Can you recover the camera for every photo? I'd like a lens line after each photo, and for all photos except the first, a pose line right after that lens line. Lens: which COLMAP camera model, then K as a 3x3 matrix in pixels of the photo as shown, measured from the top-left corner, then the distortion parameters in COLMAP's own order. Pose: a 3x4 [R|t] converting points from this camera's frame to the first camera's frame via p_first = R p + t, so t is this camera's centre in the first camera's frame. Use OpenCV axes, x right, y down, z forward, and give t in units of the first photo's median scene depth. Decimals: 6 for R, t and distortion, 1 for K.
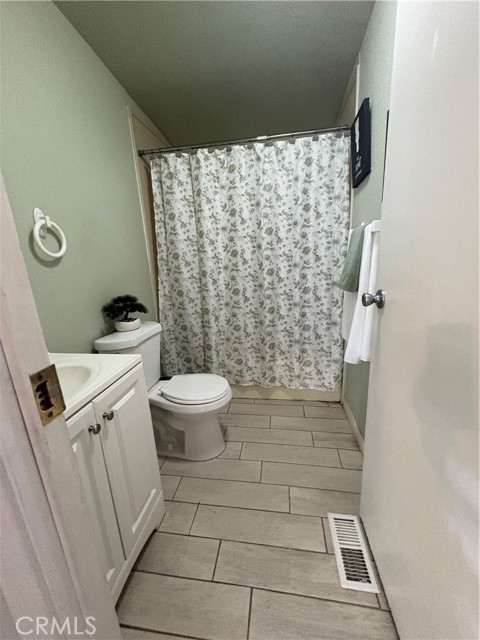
lens RADIAL K [[255.4, 0, 239.7], [0, 255.4, 320.5], [0, 0, 1]] dist [0.000025, -0.000062]
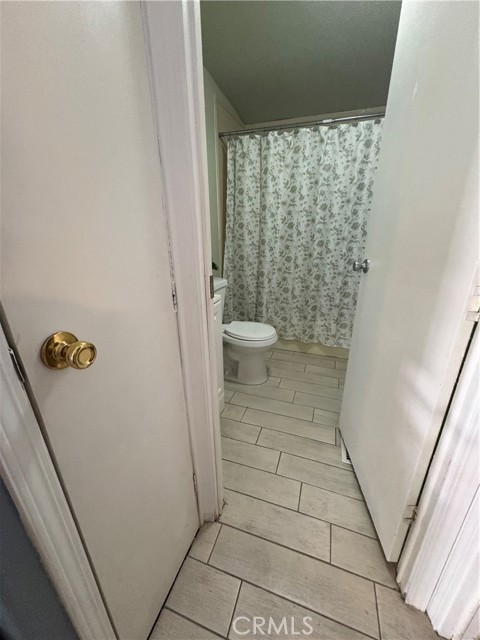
lens RADIAL K [[255.4, 0, 240.2], [0, 255.4, 320.1], [0, 0, 1]] dist [0.000025, -0.000062]
pose [[0.981682, 0.106017, -0.158308, -0.017148], [-0.088634, 0.989621, 0.113110, 0.054747], [0.168657, -0.097006, 0.980890, -0.230475]]
